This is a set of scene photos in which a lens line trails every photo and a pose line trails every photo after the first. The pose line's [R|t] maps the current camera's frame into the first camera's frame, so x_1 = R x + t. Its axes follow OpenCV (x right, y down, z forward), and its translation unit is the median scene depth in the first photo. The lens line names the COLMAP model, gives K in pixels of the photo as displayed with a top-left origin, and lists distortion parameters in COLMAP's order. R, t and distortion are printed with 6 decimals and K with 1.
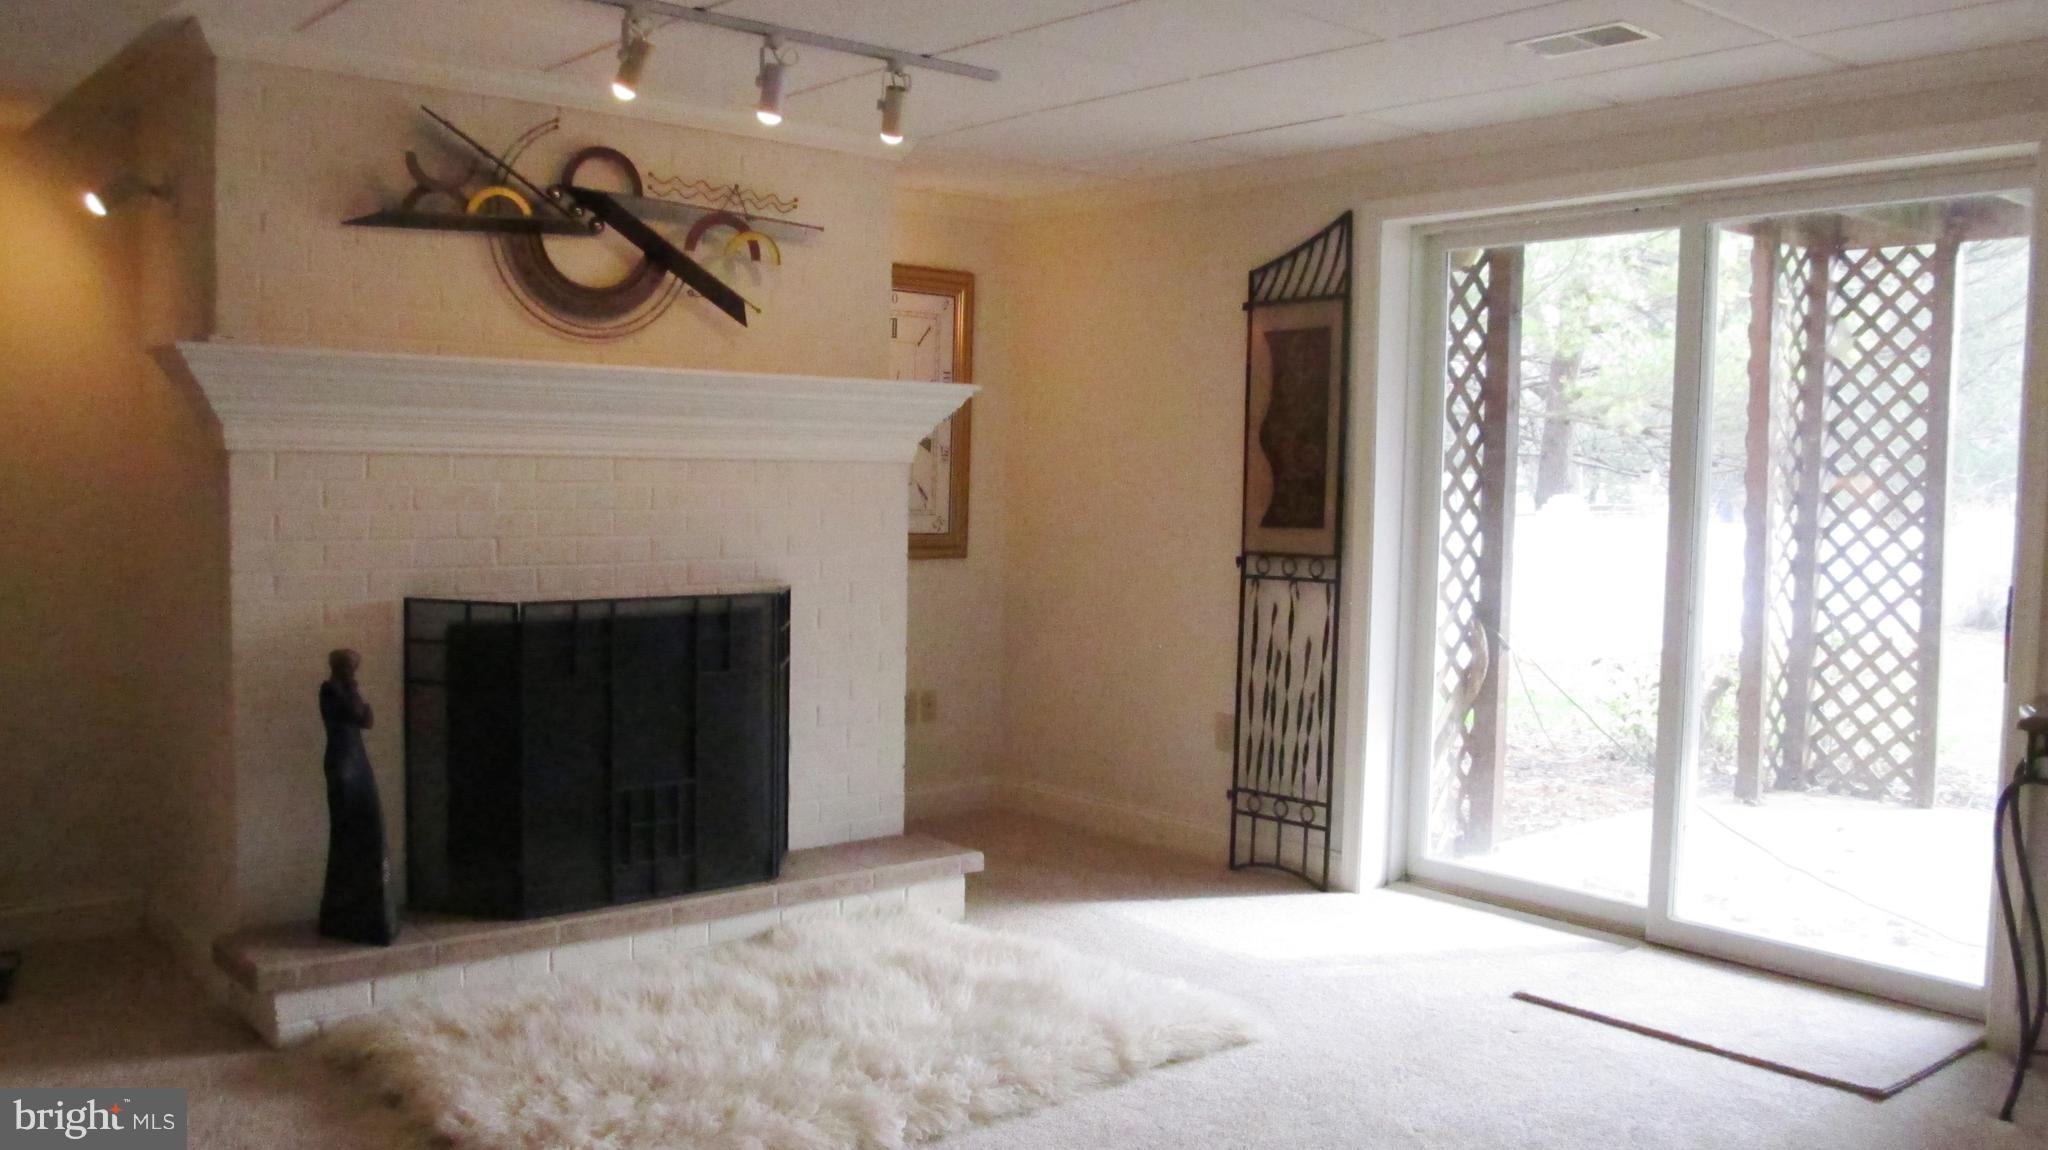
lens RADIAL K [[1697.4, 0, 1027.8], [0, 1697.4, 586.1], [0, 0, 1]] dist [-0.065545, 0.031430]
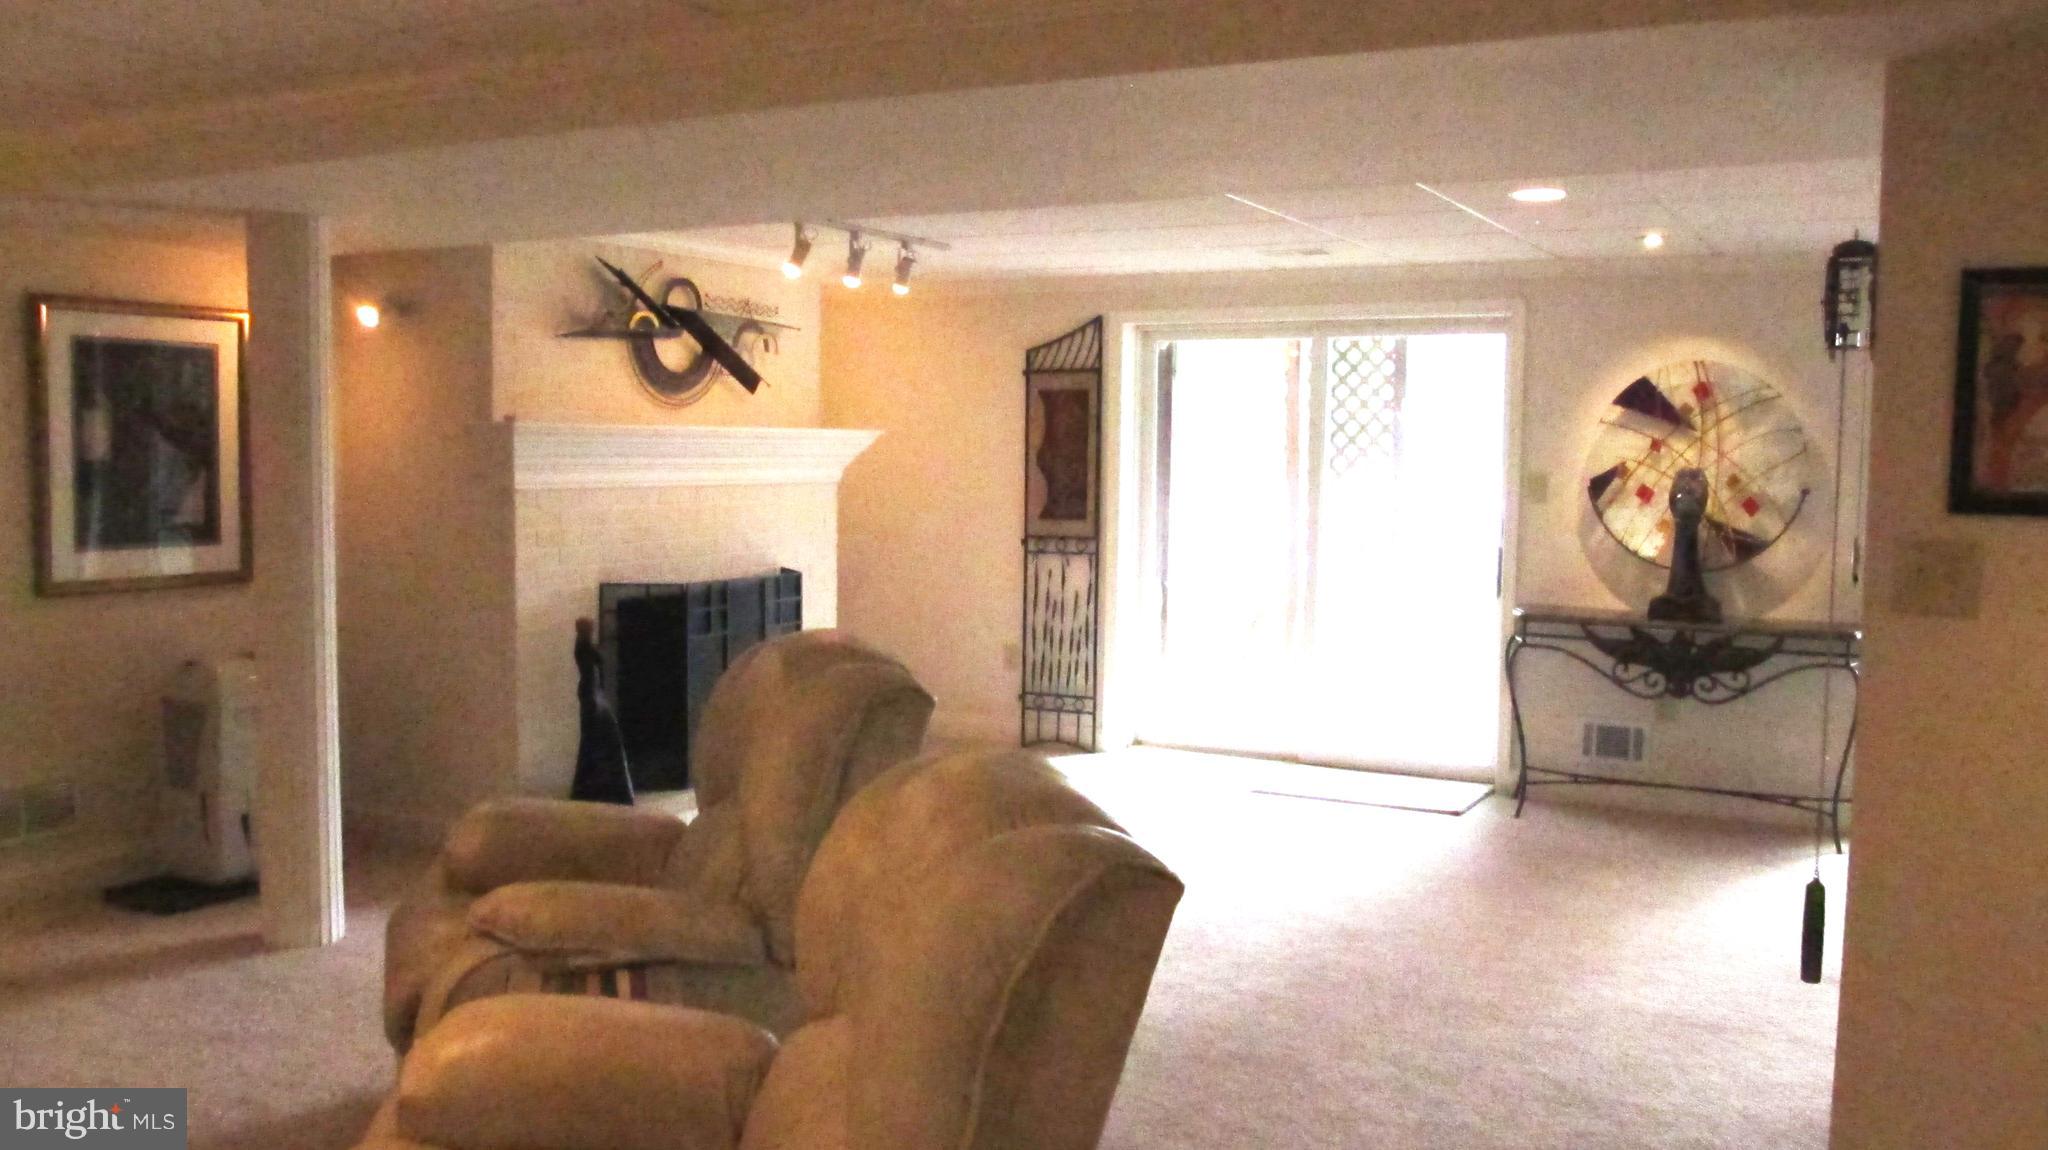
lens RADIAL K [[1697.4, 0, 1029.4], [0, 1697.4, 591.1], [0, 0, 1]] dist [-0.065545, 0.031430]
pose [[0.935855, -0.036321, 0.350510, -0.429388], [0.028633, 0.999223, 0.027094, -0.012626], [-0.351221, -0.015320, 0.936167, -0.445224]]
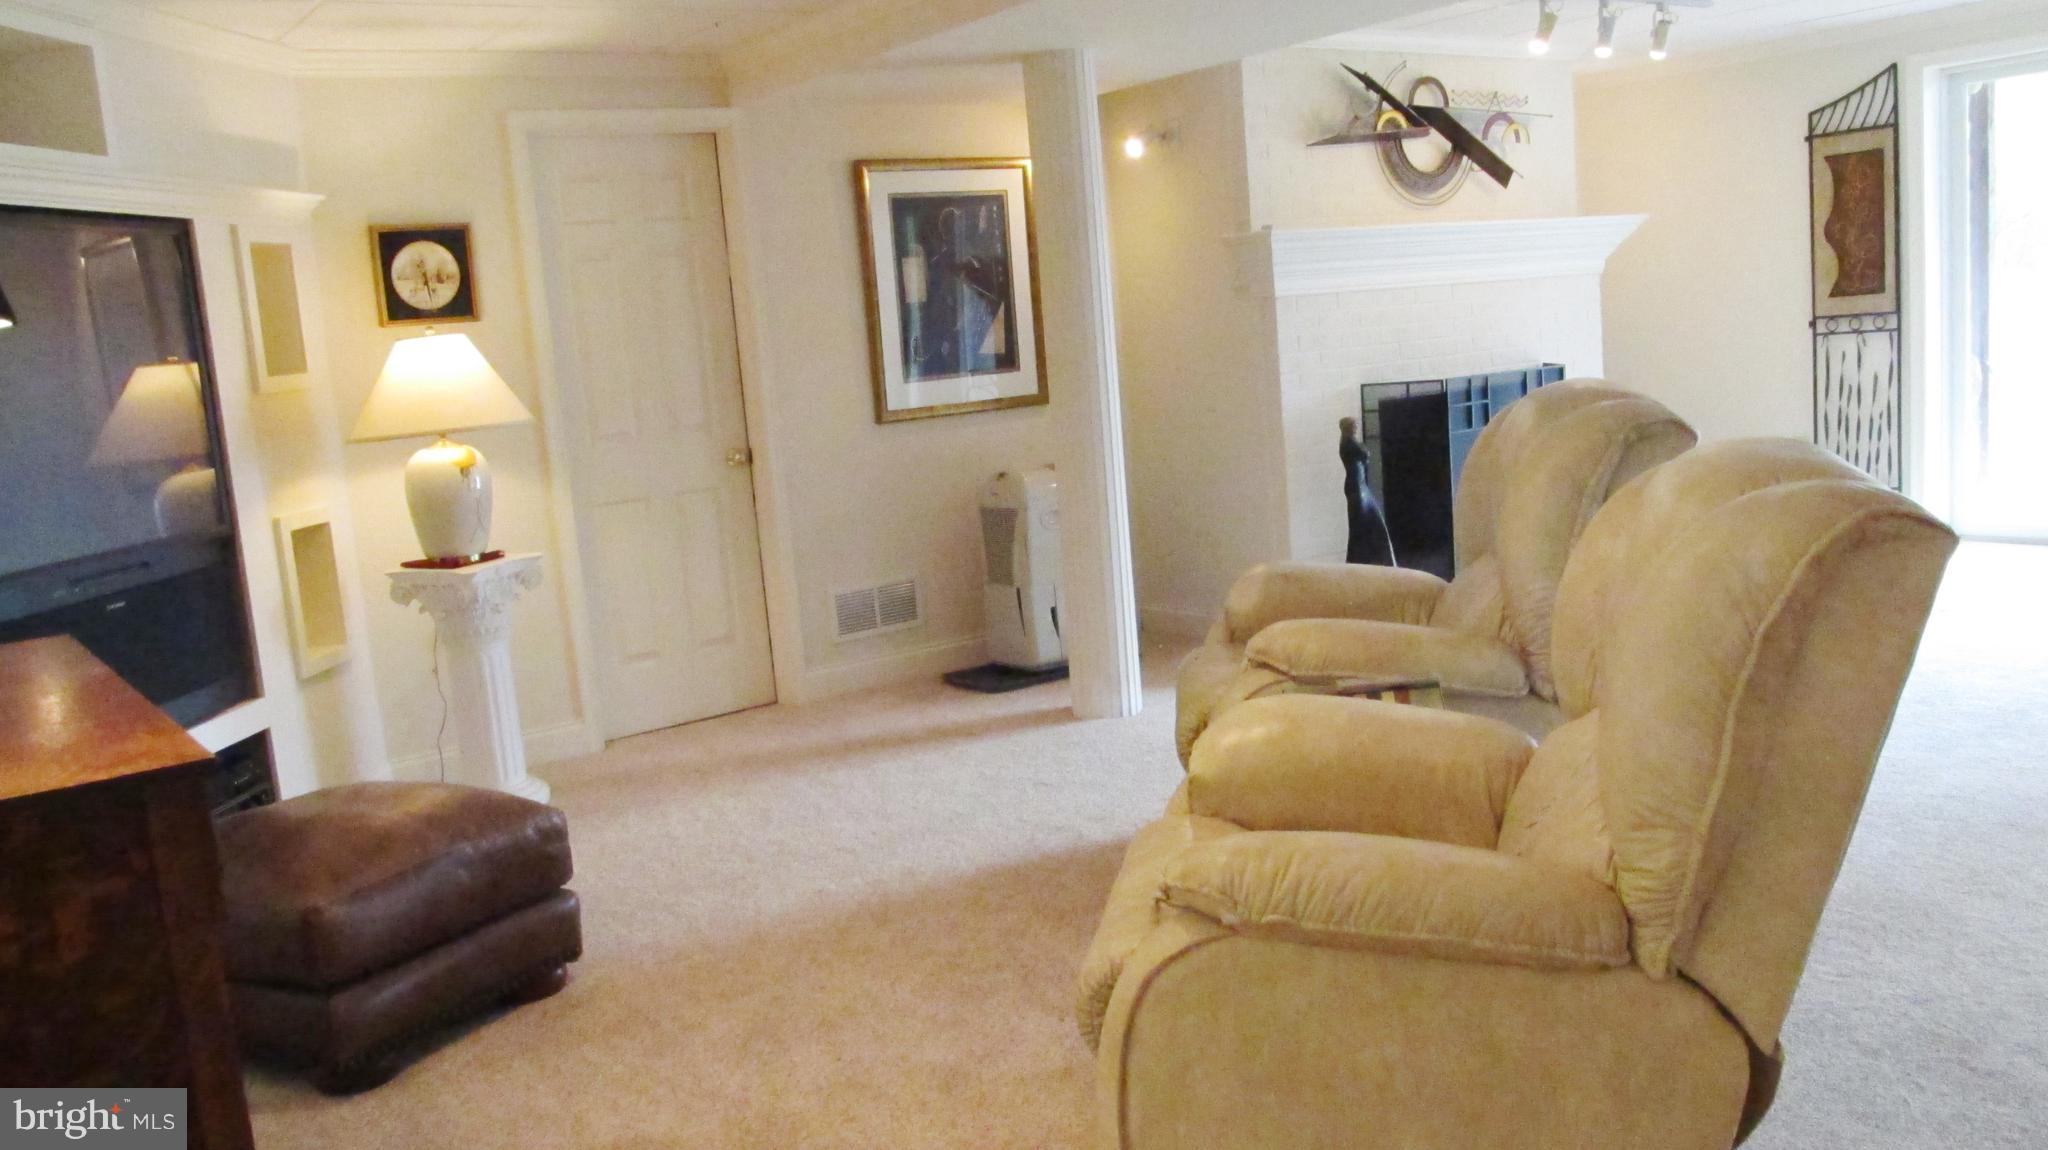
lens RADIAL K [[1697.4, 0, 1022.5], [0, 1697.4, 591.8], [0, 0, 1]] dist [-0.065545, 0.031430]
pose [[0.991242, -0.086990, -0.099355, -0.429211], [0.095363, 0.991986, 0.082878, 0.029776], [0.091349, -0.091627, 0.991595, -0.474943]]
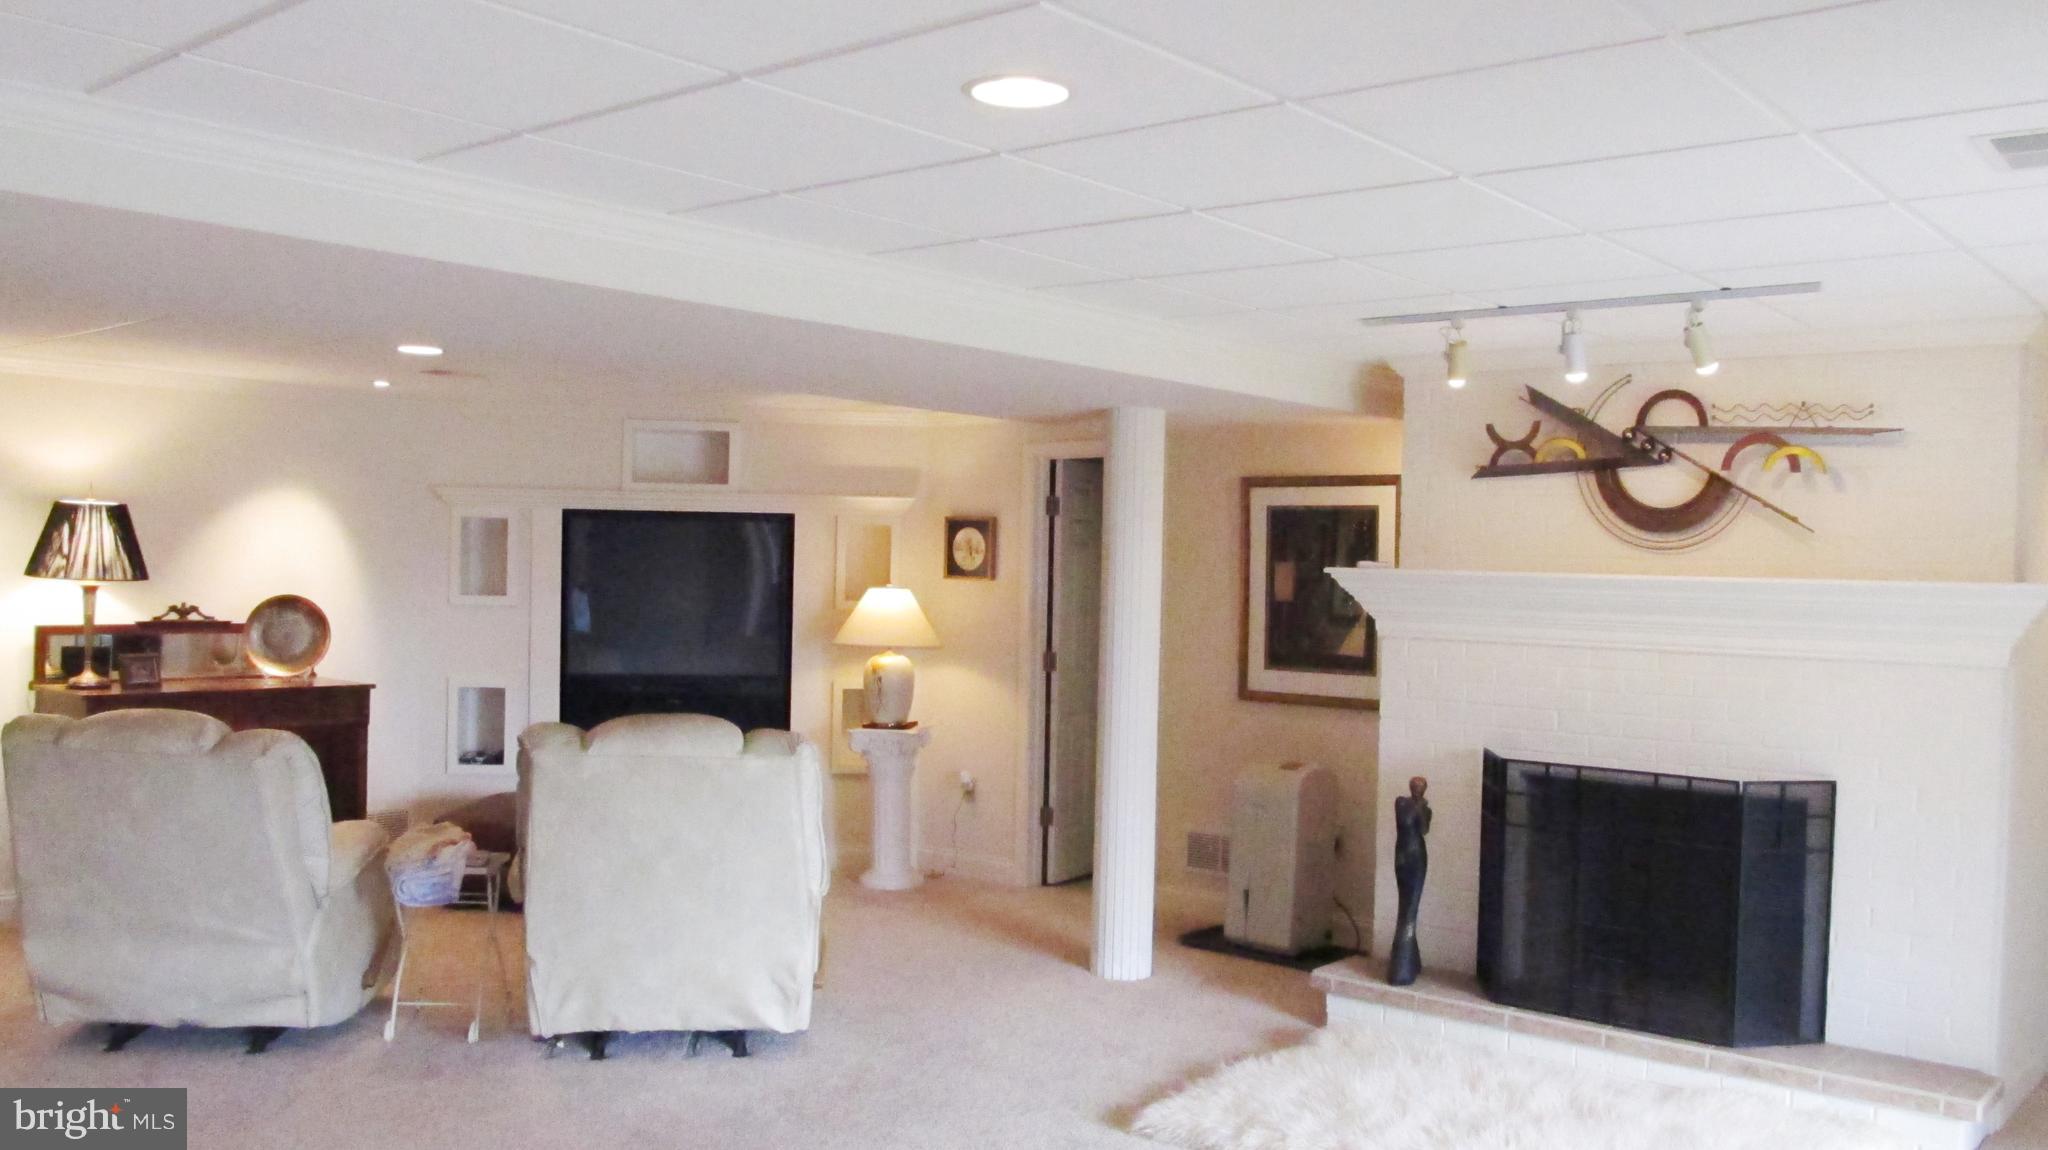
lens RADIAL K [[1681.0, 0, 1014.3], [0, 1681.0, 593.6], [0, 0, 1]] dist [-0.051959, -0.008602]
pose [[0.149066, 0.000729, -0.988827, 0.723286], [-0.093035, 0.995574, -0.013291, -0.050621], [0.984441, 0.093977, 0.148474, 0.327980]]
